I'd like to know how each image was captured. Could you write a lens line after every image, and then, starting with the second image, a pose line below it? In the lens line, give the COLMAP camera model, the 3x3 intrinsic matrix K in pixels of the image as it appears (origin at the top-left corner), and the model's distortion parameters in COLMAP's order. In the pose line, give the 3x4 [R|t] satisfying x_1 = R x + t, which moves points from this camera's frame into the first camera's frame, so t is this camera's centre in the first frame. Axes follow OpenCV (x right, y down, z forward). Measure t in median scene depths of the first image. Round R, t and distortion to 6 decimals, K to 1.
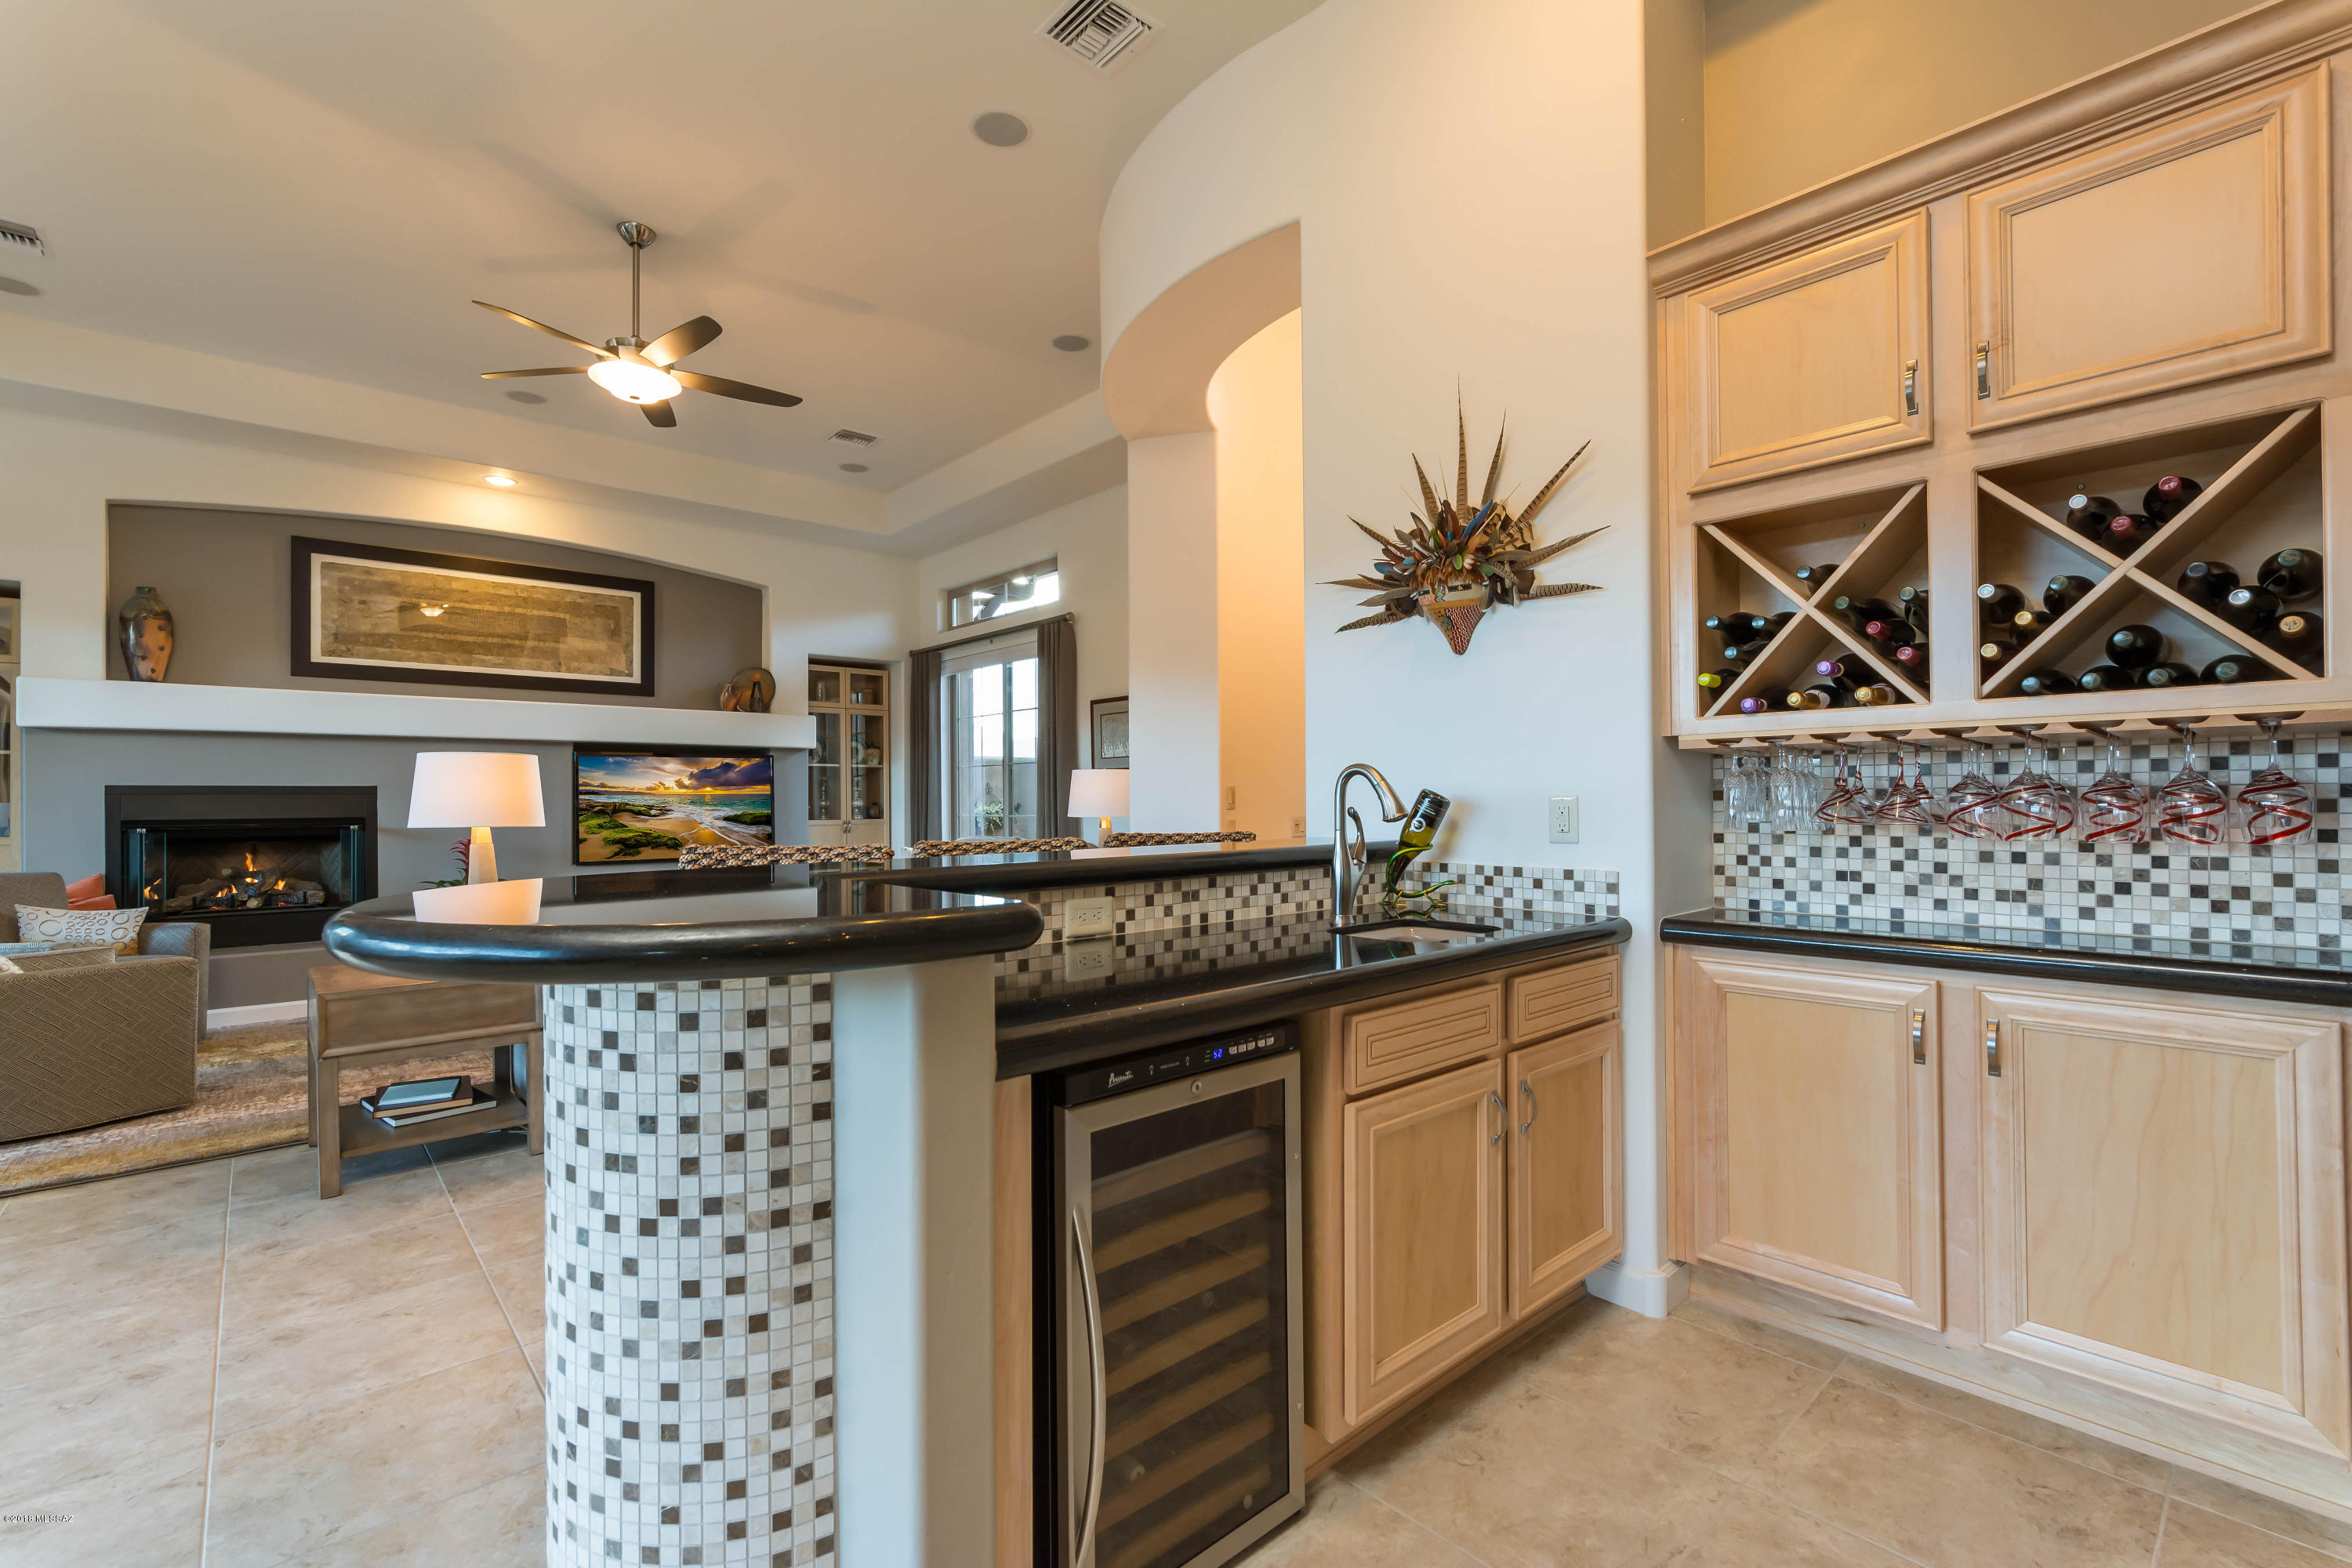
lens RADIAL K [[1020.4, 0, 1177.1], [0, 1020.4, 791.2], [0, 0, 1]] dist [0.001856, 0.000974]
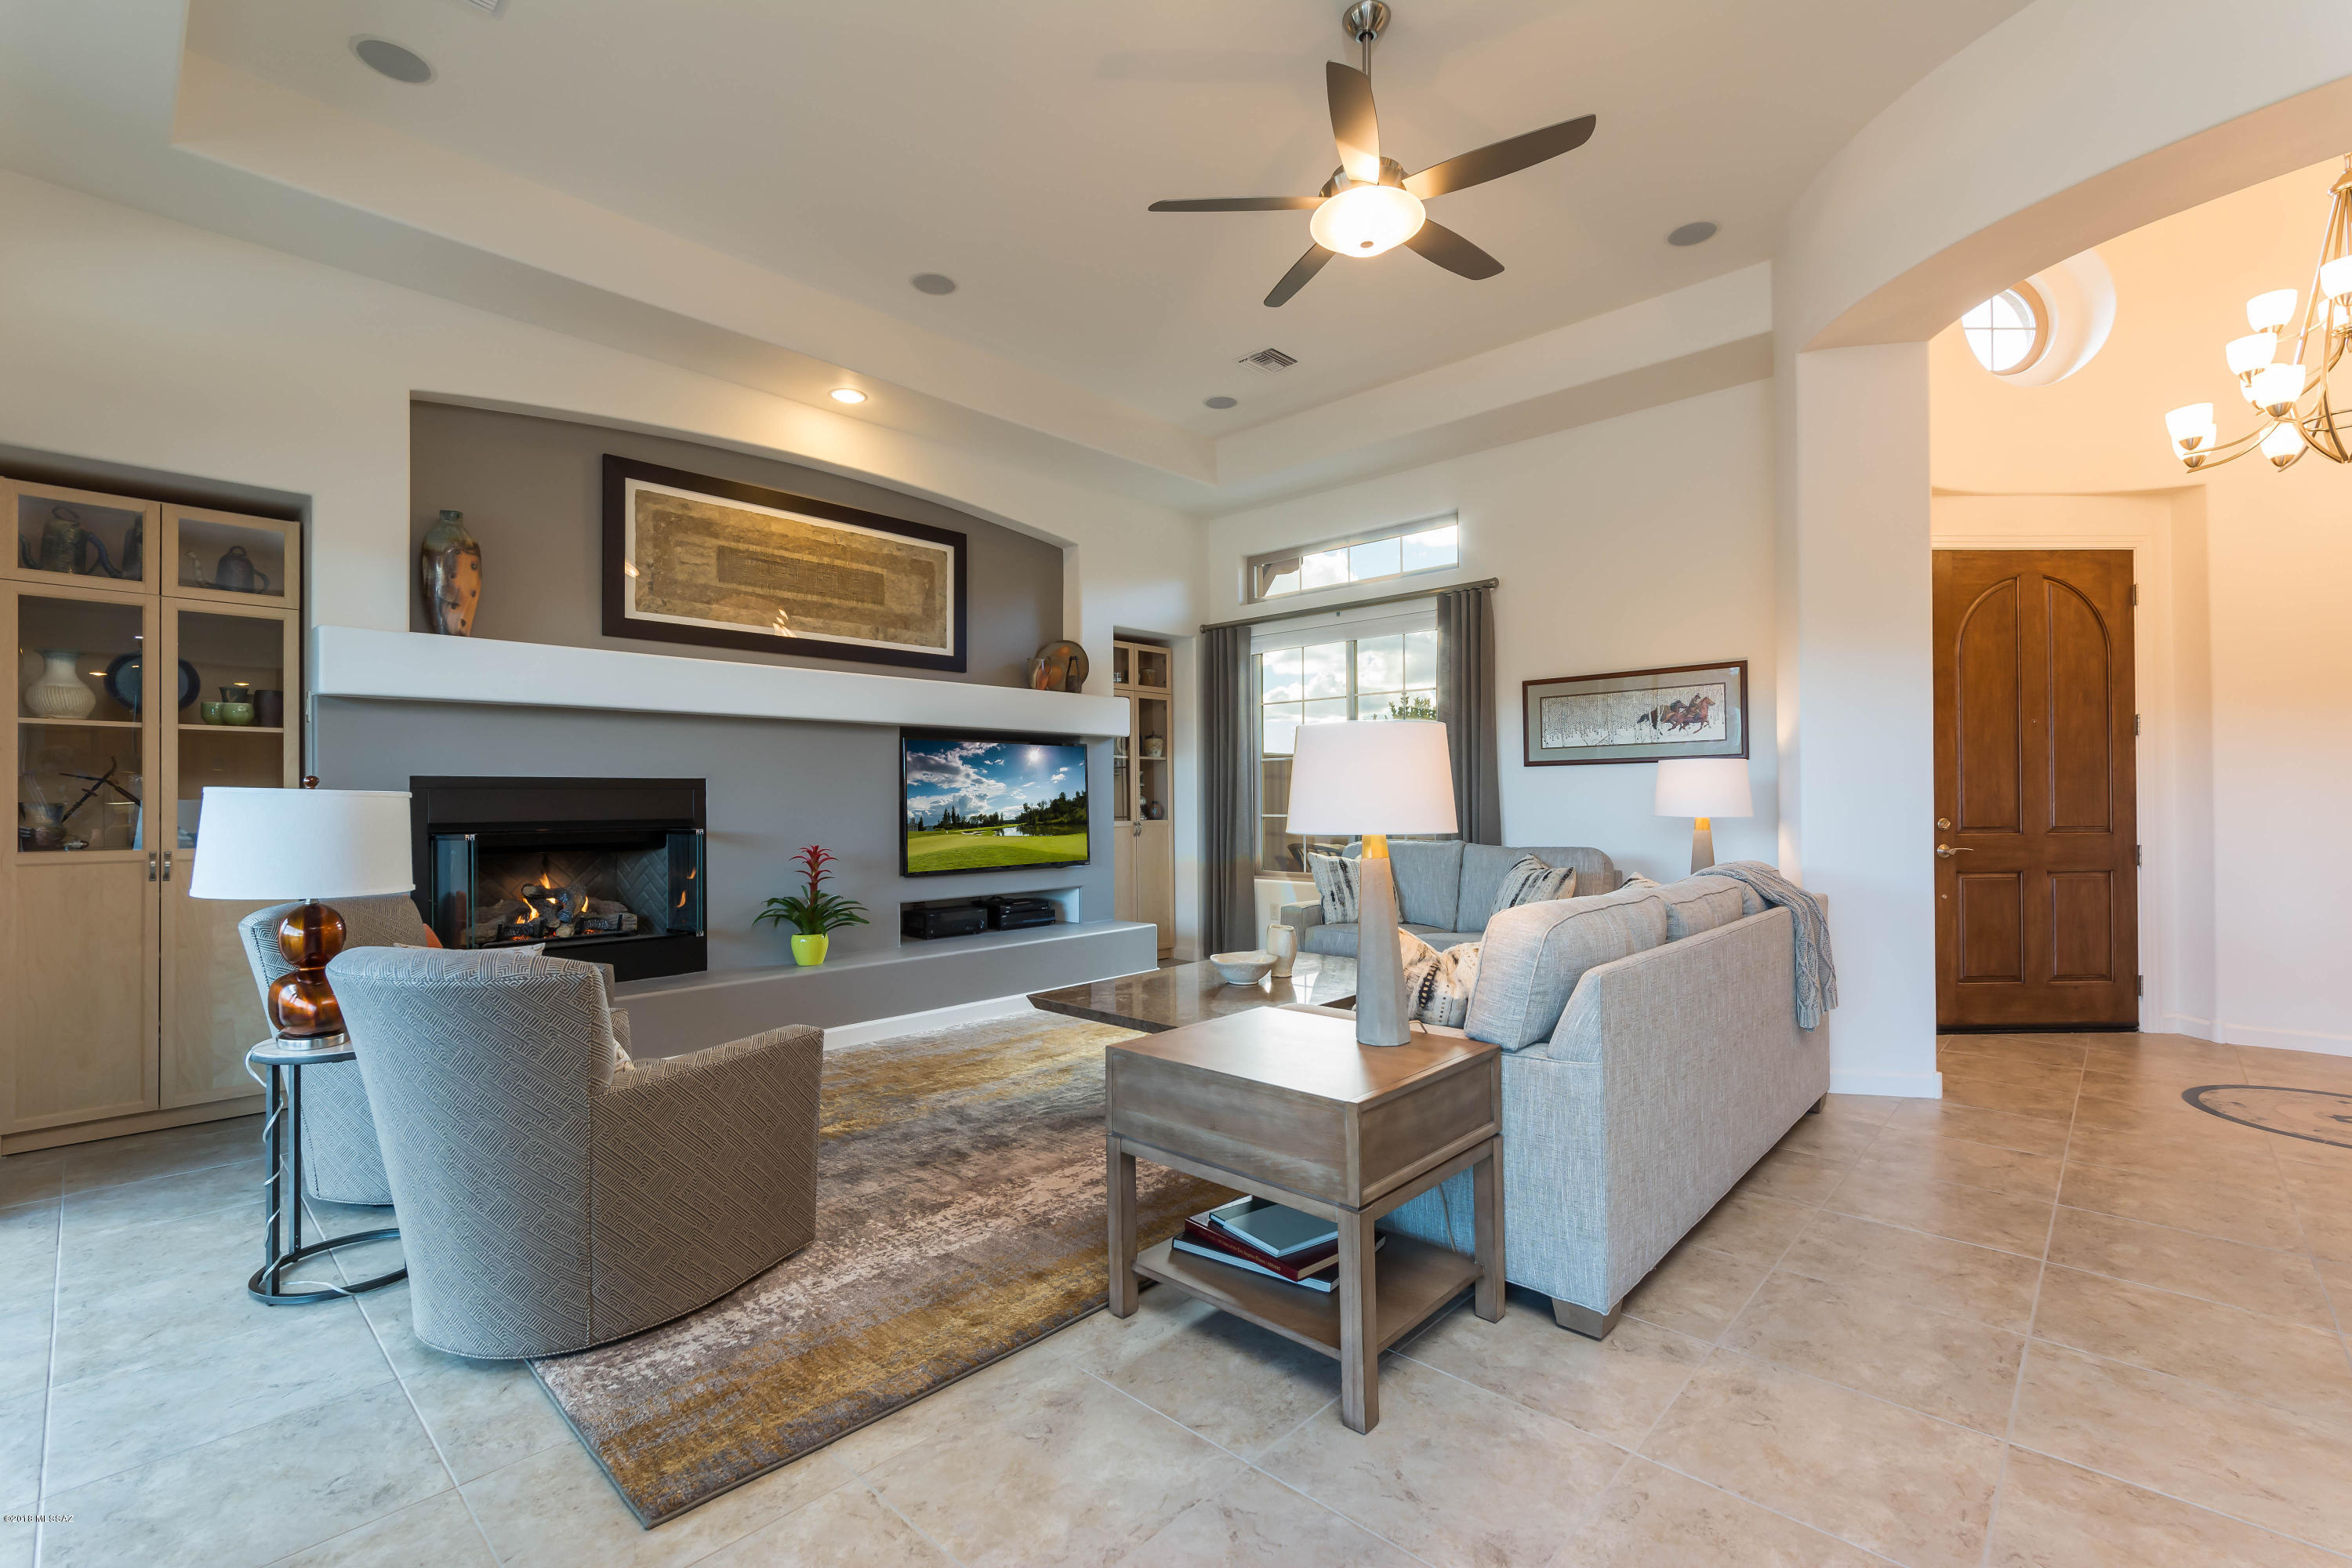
lens RADIAL K [[1020.4, 0, 1177.1], [0, 1020.4, 791.2], [0, 0, 1]] dist [0.001856, 0.000974]
pose [[0.996318, 0.001119, 0.085726, -0.478205], [-0.001097, 0.999999, -0.000299, 0.004165], [-0.085727, 0.000204, 0.996319, 0.186323]]
